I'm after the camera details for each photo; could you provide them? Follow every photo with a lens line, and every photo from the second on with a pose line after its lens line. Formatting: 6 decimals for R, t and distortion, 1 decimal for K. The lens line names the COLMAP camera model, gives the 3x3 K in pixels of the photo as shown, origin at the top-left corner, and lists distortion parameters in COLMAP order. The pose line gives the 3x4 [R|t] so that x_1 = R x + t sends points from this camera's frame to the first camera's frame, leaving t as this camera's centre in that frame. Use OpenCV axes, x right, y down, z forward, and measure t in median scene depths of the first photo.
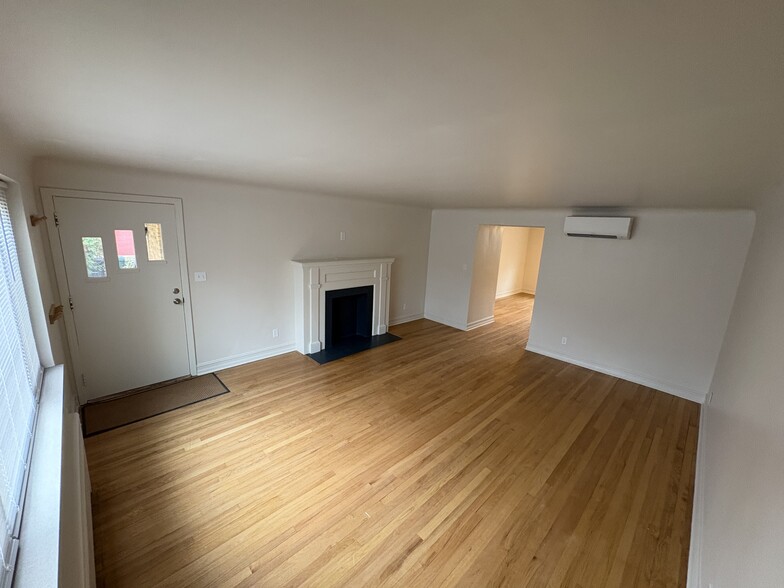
lens RADIAL K [[312.5, 0, 392.0], [0, 312.5, 293.0], [0, 0, 1]] dist [-0.000317, 0.000457]
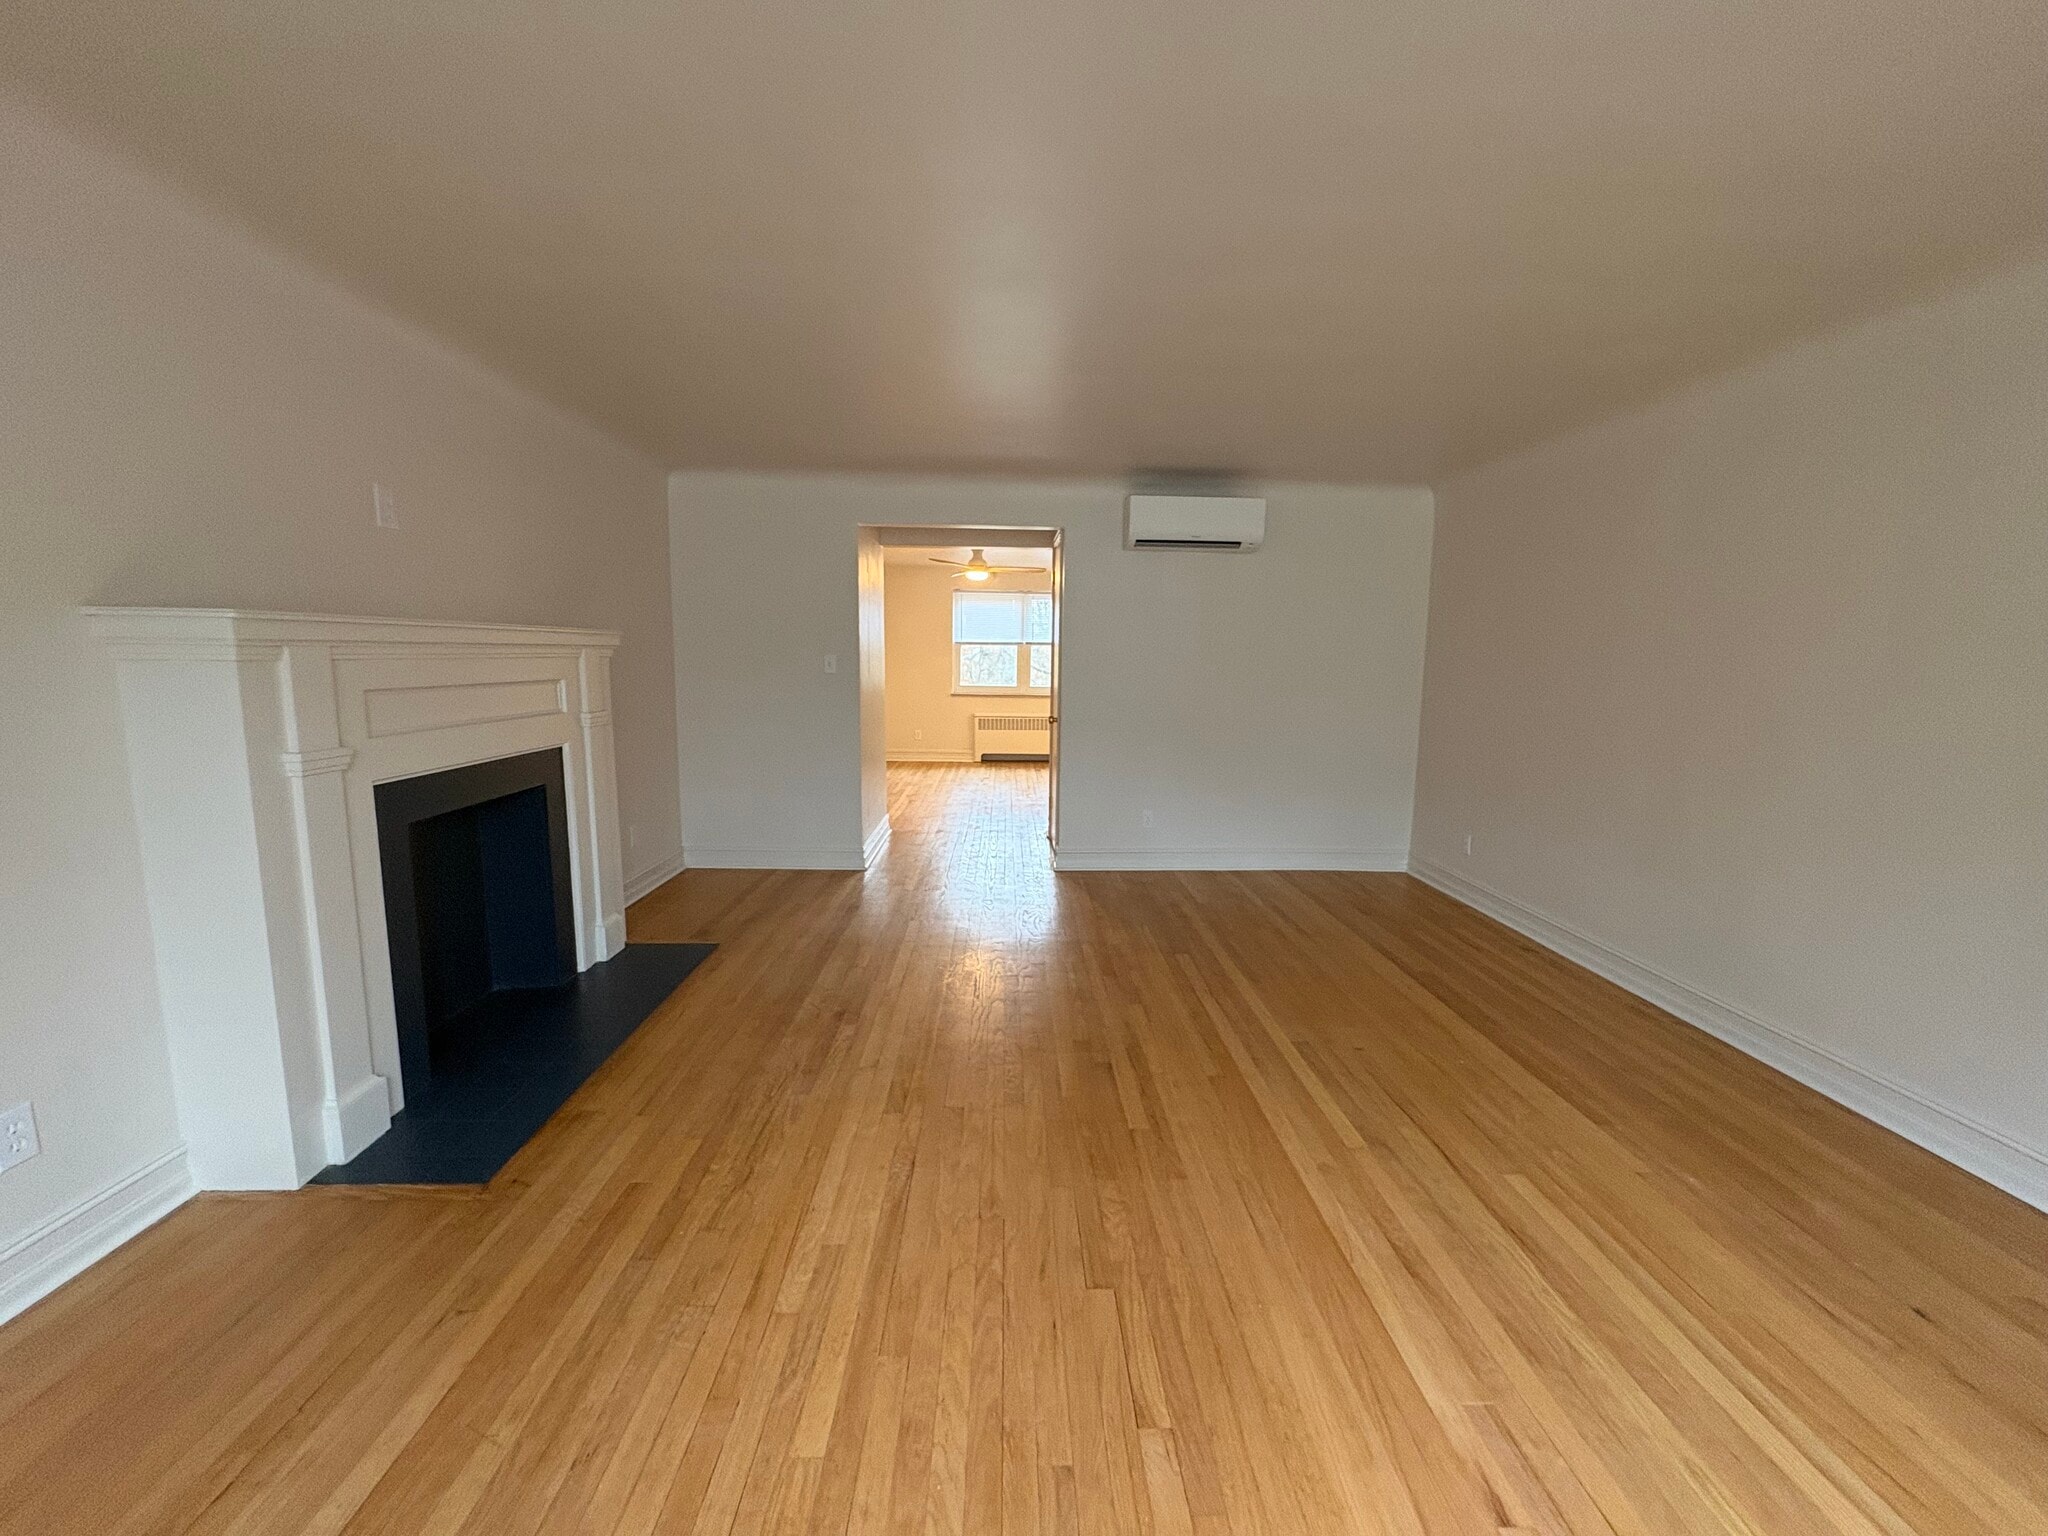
lens RADIAL K [[816.2, 0, 1023.3], [0, 816.2, 775.0], [0, 0, 1]] dist [-0.000317, 0.000457]
pose [[0.680183, -0.145339, 0.718490, -0.324983], [0.172782, 0.984319, 0.035542, 0.039421], [-0.712389, 0.099967, 0.694629, 0.452404]]
